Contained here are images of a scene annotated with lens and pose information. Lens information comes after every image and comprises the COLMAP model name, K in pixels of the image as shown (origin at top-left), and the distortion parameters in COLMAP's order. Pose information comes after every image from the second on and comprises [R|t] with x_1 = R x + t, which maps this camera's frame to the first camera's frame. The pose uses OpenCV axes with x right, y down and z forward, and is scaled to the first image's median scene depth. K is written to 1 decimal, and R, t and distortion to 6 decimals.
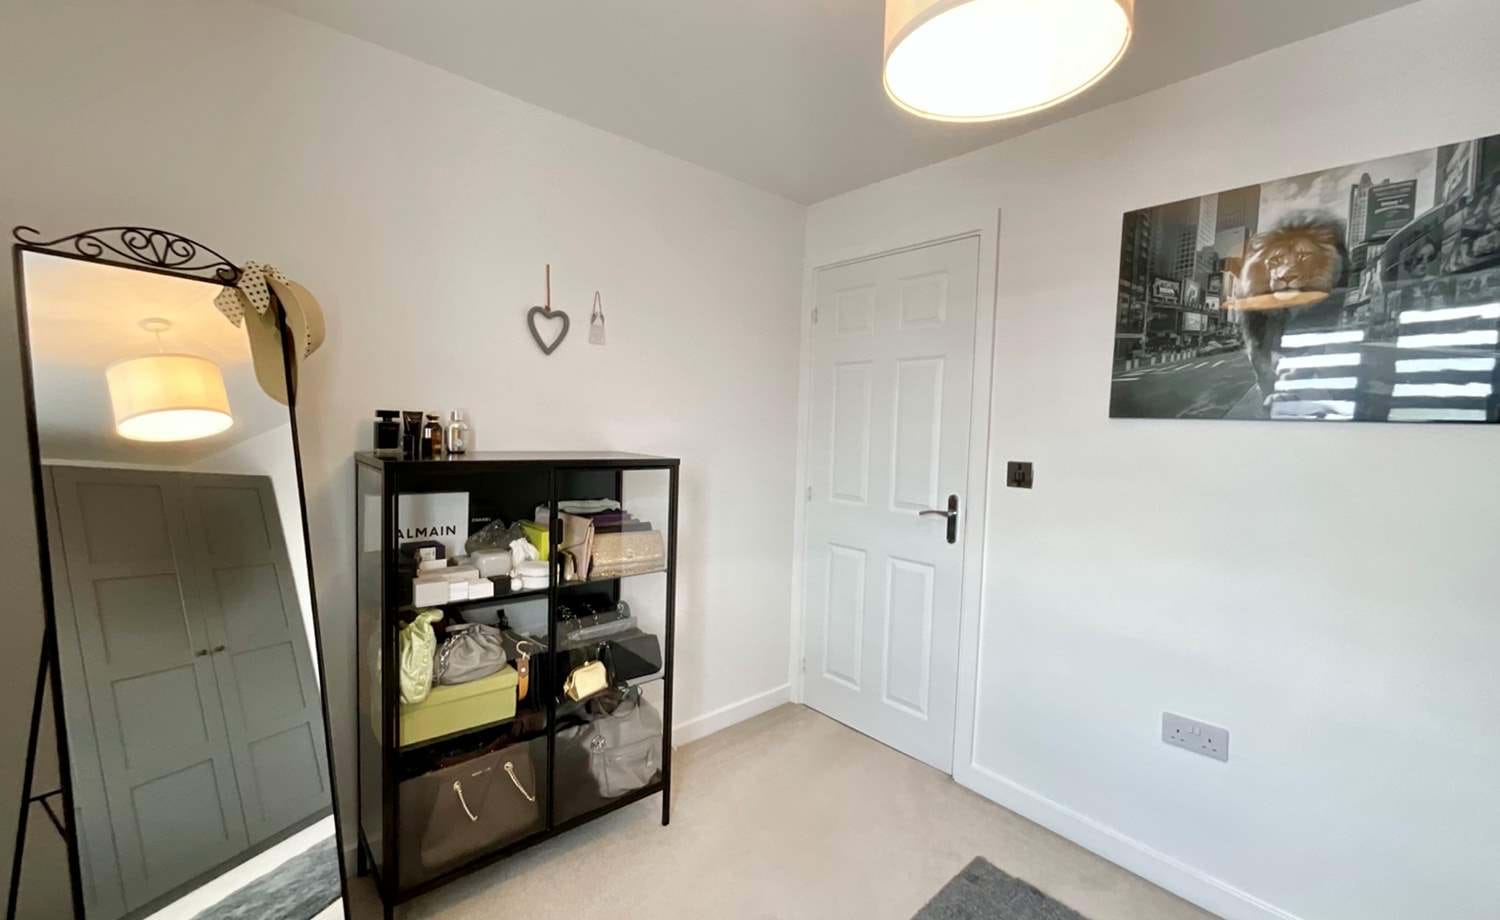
lens RADIAL K [[608.8, 0, 753.2], [0, 608.8, 464.7], [0, 0, 1]] dist [-0.007845, -0.001599]
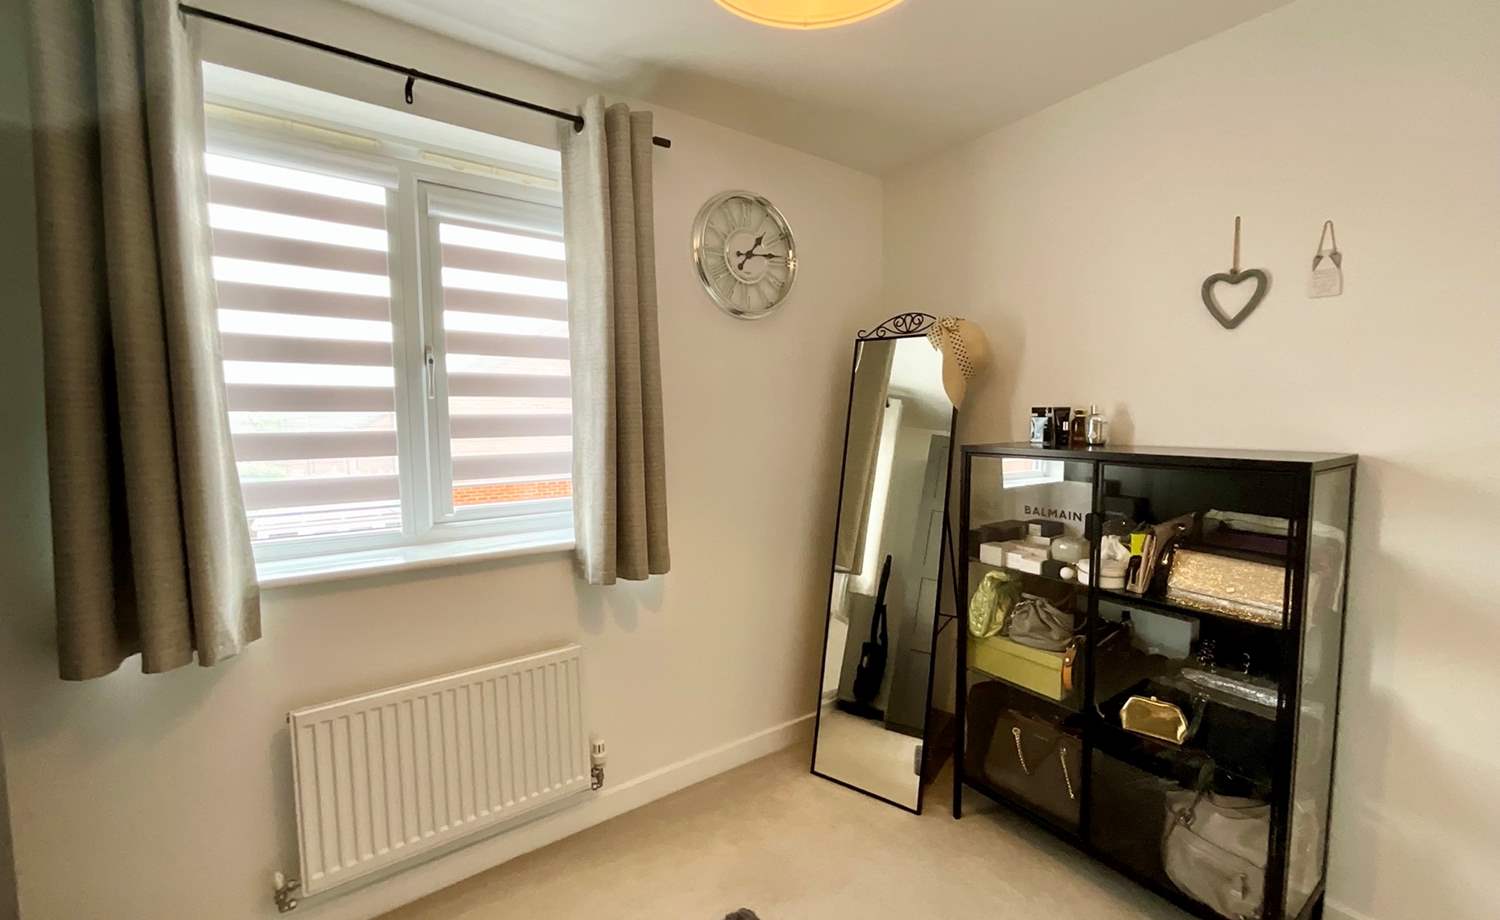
lens RADIAL K [[608.8, 0, 748.8], [0, 608.8, 468.4], [0, 0, 1]] dist [-0.007845, -0.001599]
pose [[-0.114159, 0.049990, -0.992204, 0.633729], [-0.062748, 0.996376, 0.057419, -0.002032], [0.991479, 0.068814, -0.110609, 0.542685]]
